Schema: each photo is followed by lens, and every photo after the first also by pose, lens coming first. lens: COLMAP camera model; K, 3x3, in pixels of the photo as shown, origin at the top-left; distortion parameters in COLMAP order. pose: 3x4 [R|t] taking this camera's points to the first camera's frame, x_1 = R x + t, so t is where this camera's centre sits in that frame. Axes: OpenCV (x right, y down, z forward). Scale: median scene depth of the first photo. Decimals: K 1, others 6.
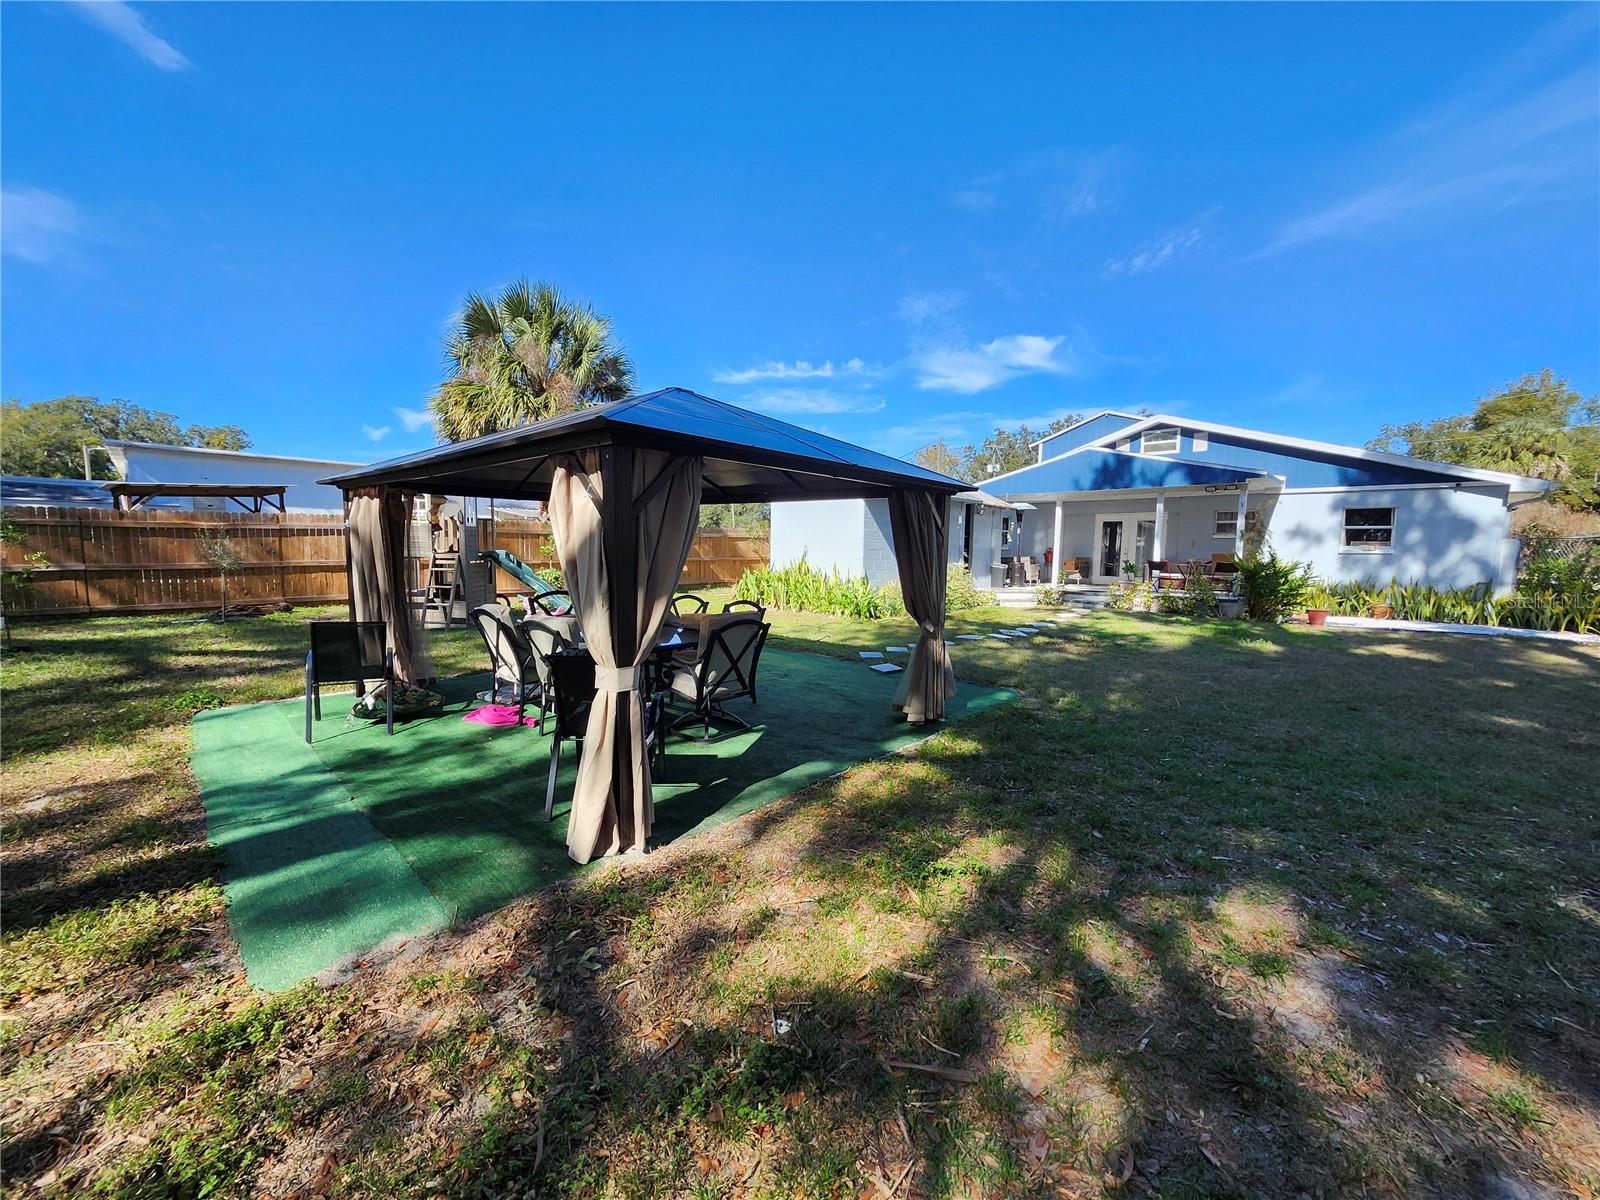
lens RADIAL K [[626.8, 0, 793.9], [0, 626.8, 606.4], [0, 0, 1]] dist [0.001639, -0.000634]
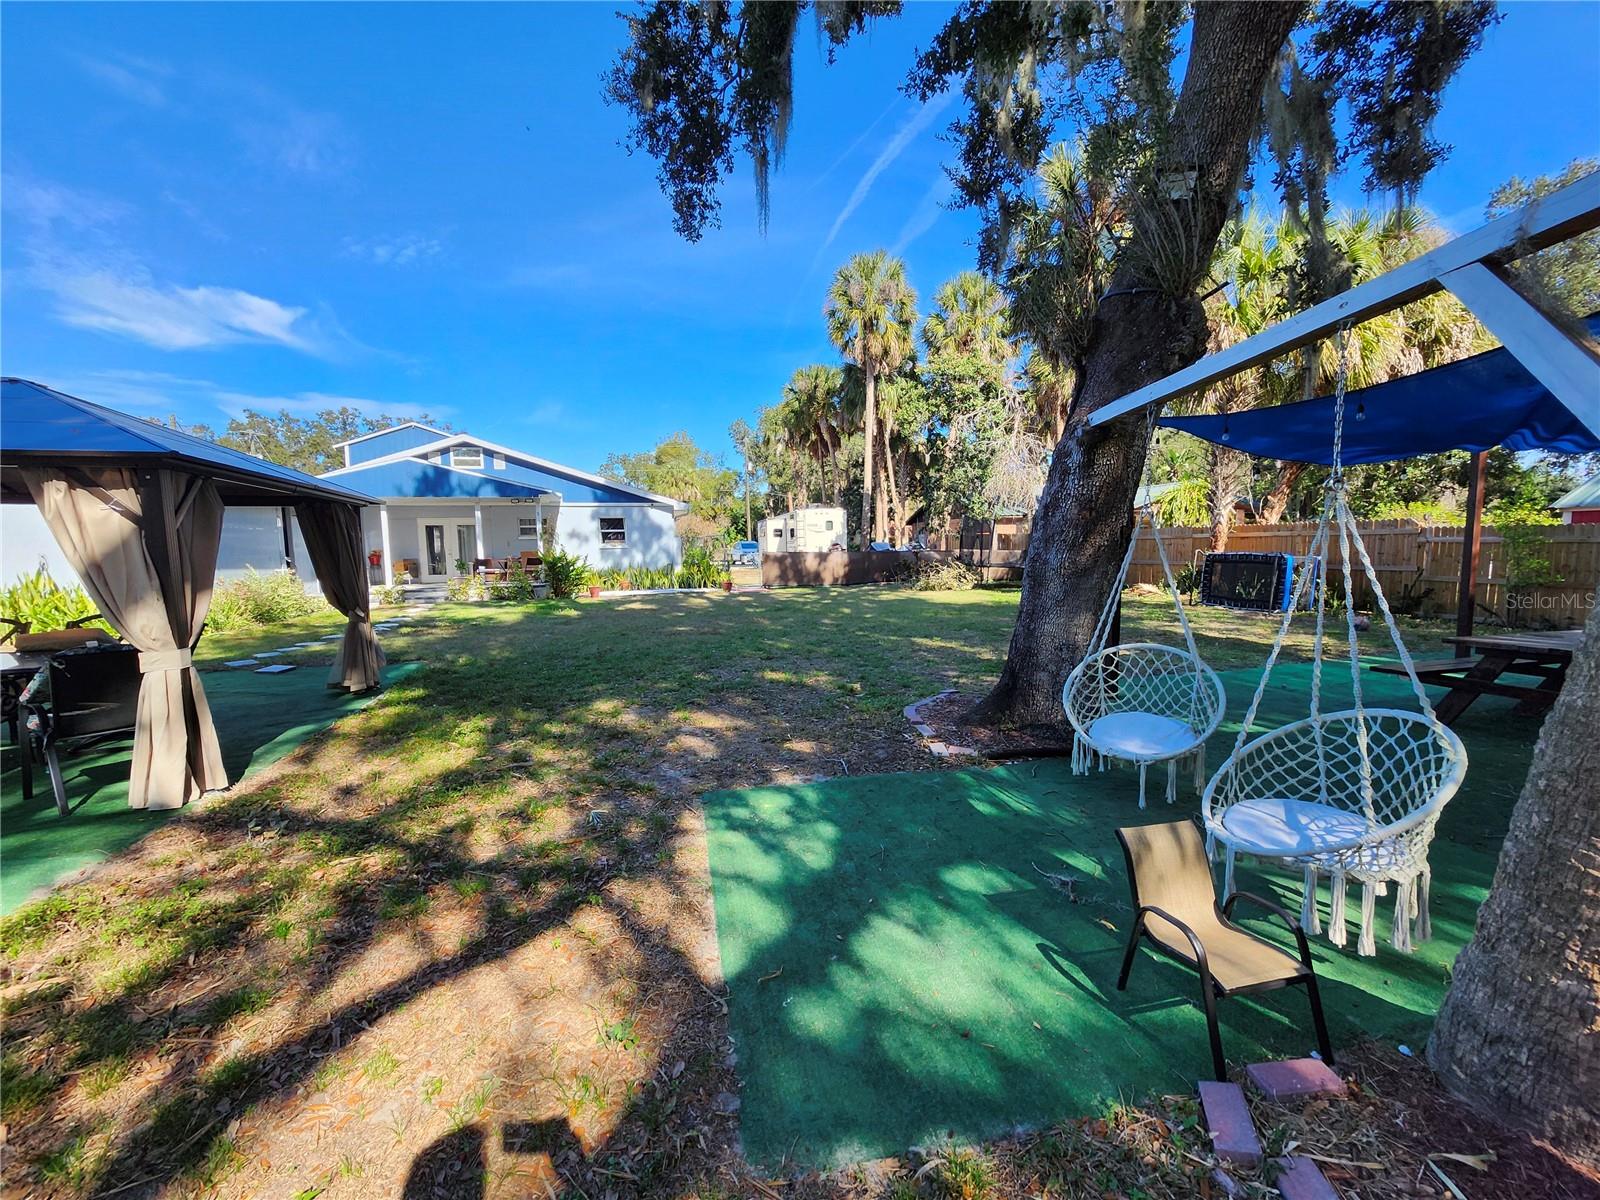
lens RADIAL K [[626.8, 0, 793.9], [0, 626.8, 606.4], [0, 0, 1]] dist [0.001639, -0.000634]
pose [[0.520517, -0.103532, 0.847551, -0.150921], [0.106590, 0.992736, 0.055805, 0.016391], [-0.847172, 0.061293, 0.527771, -0.150230]]
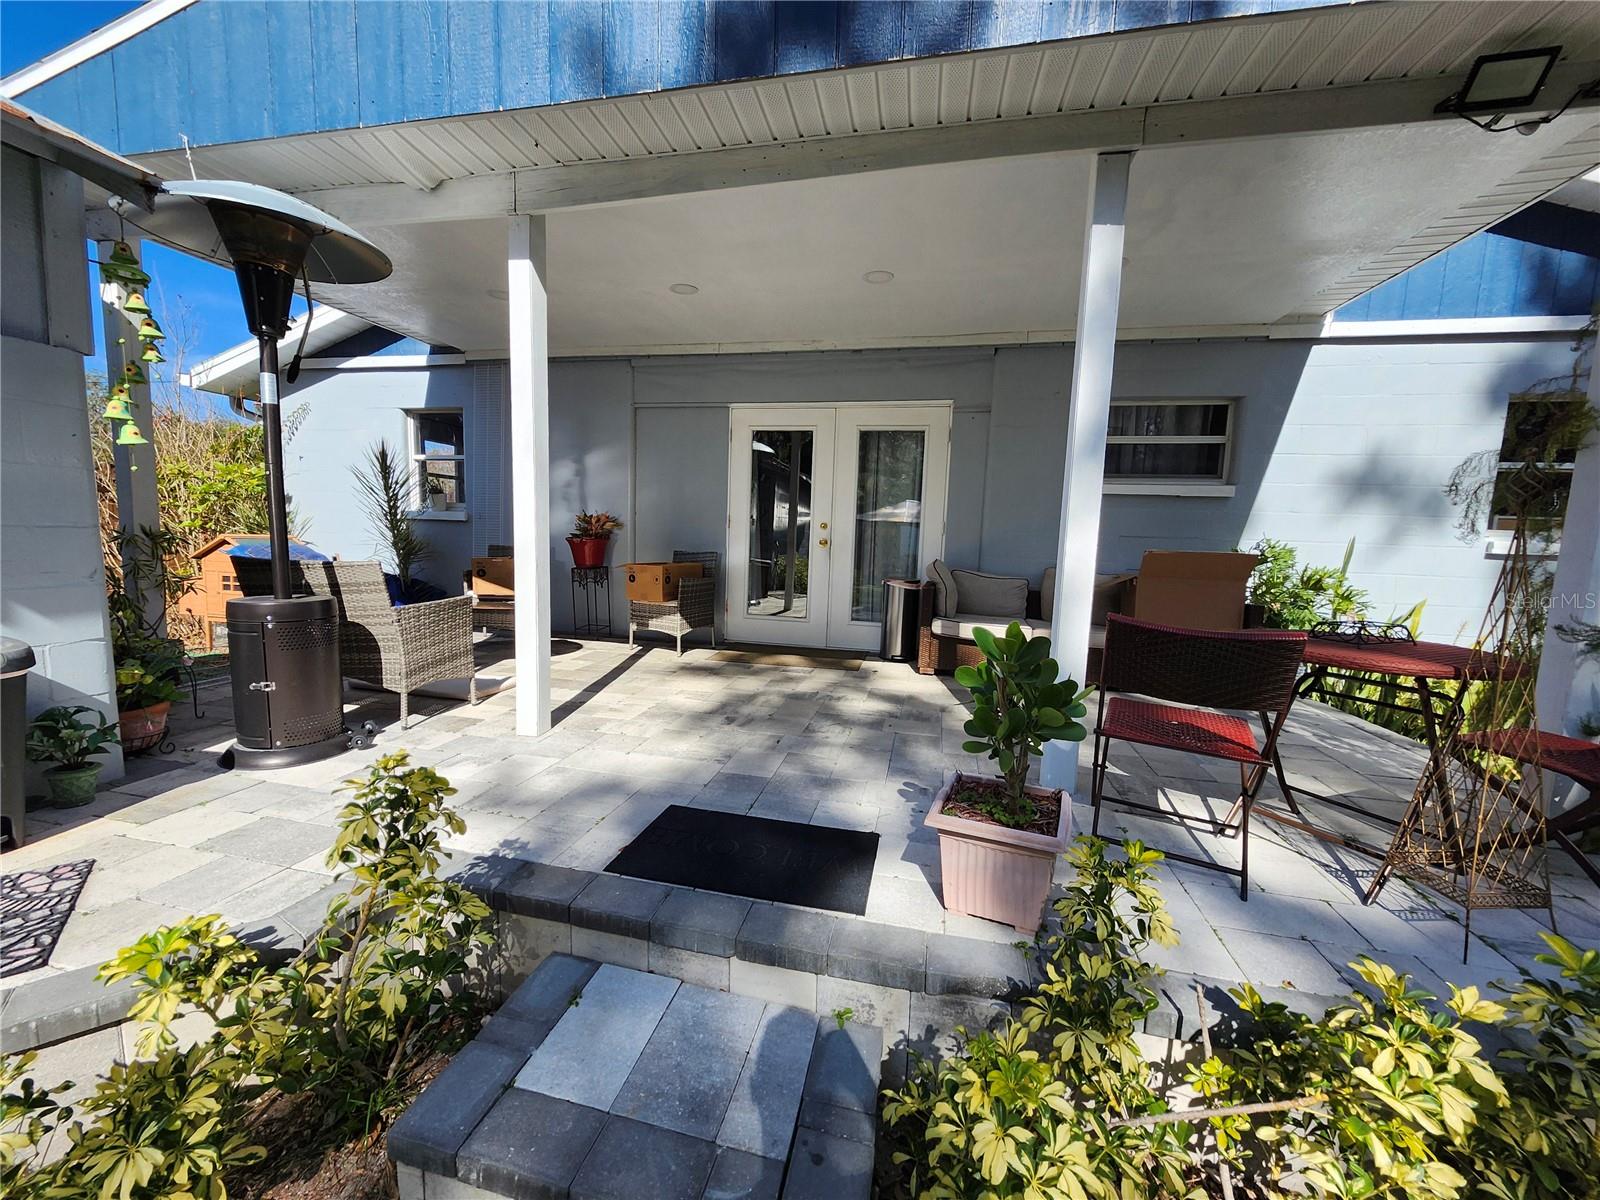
lens RADIAL K [[626.8, 0, 793.9], [0, 626.8, 606.4], [0, 0, 1]] dist [0.001639, -0.000634]
pose [[0.877134, -0.038025, 0.478738, 0.487373], [0.016159, 0.998633, 0.049713, -0.089001], [-0.479973, -0.035869, 0.876549, 0.978927]]
